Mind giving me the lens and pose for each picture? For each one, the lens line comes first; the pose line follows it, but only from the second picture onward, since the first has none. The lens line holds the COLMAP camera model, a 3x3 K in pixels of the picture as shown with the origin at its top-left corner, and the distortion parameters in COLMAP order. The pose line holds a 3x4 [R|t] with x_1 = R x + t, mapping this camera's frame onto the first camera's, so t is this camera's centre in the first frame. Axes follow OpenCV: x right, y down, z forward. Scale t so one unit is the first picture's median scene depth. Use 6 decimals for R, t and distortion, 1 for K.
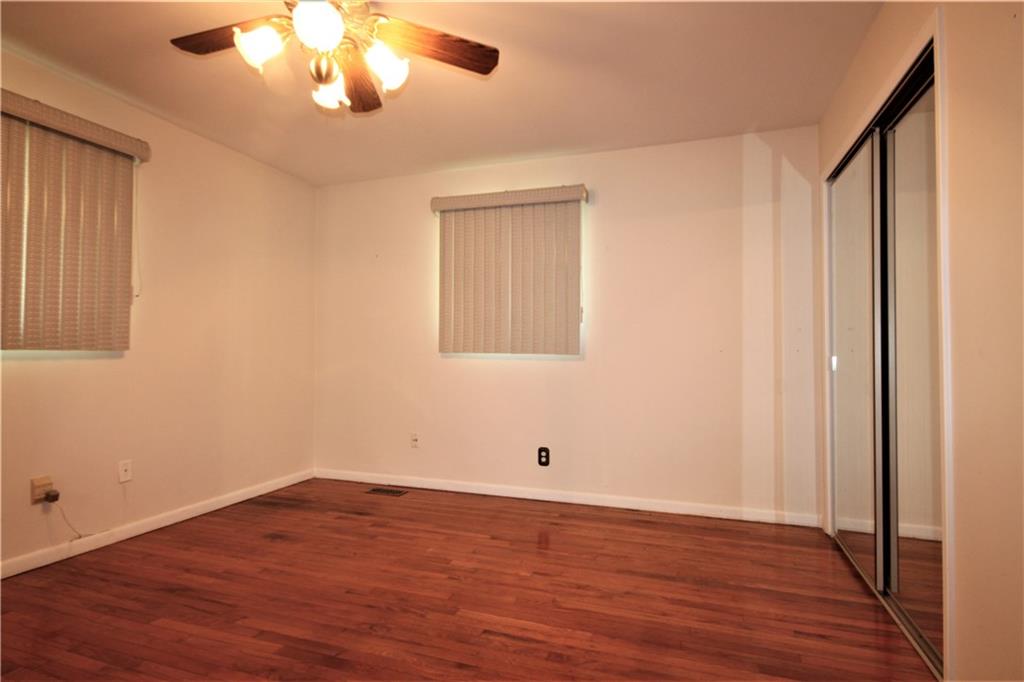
lens RADIAL K [[531.2, 0, 518.0], [0, 531.2, 341.9], [0, 0, 1]] dist [-0.000098, 0.001418]
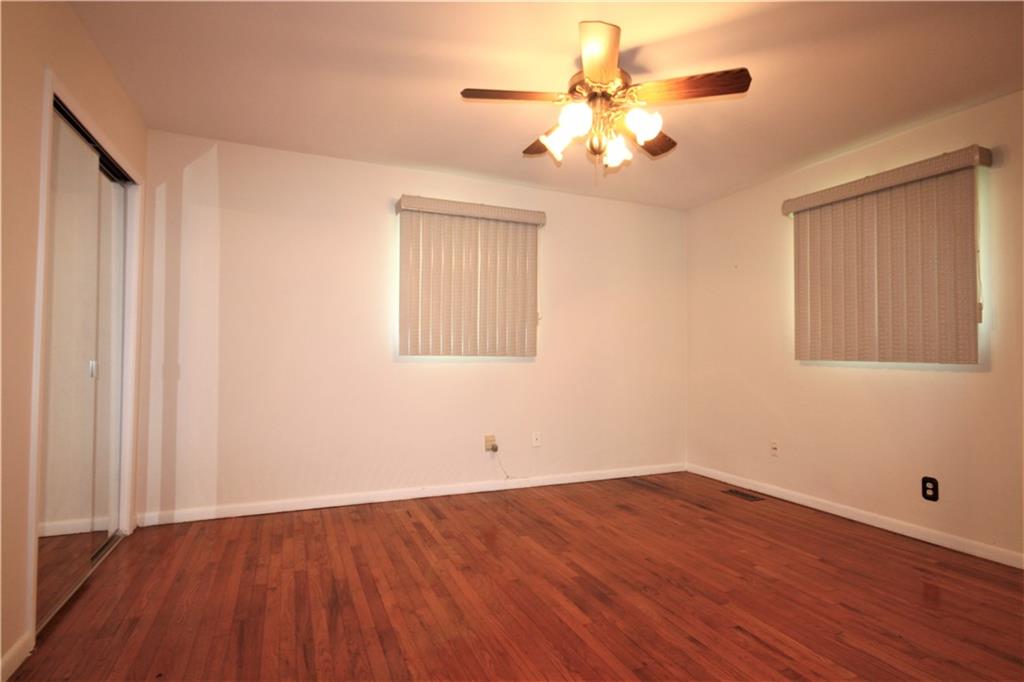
lens RADIAL K [[515.3, 0, 509.9], [0, 515.3, 340.3], [0, 0, 1]] dist [-0.000936, -0.000656]
pose [[0.676165, -0.019552, -0.736490, 0.259052], [0.006697, 0.999770, -0.020393, 0.000008], [0.736720, 0.008857, 0.676140, -0.011467]]
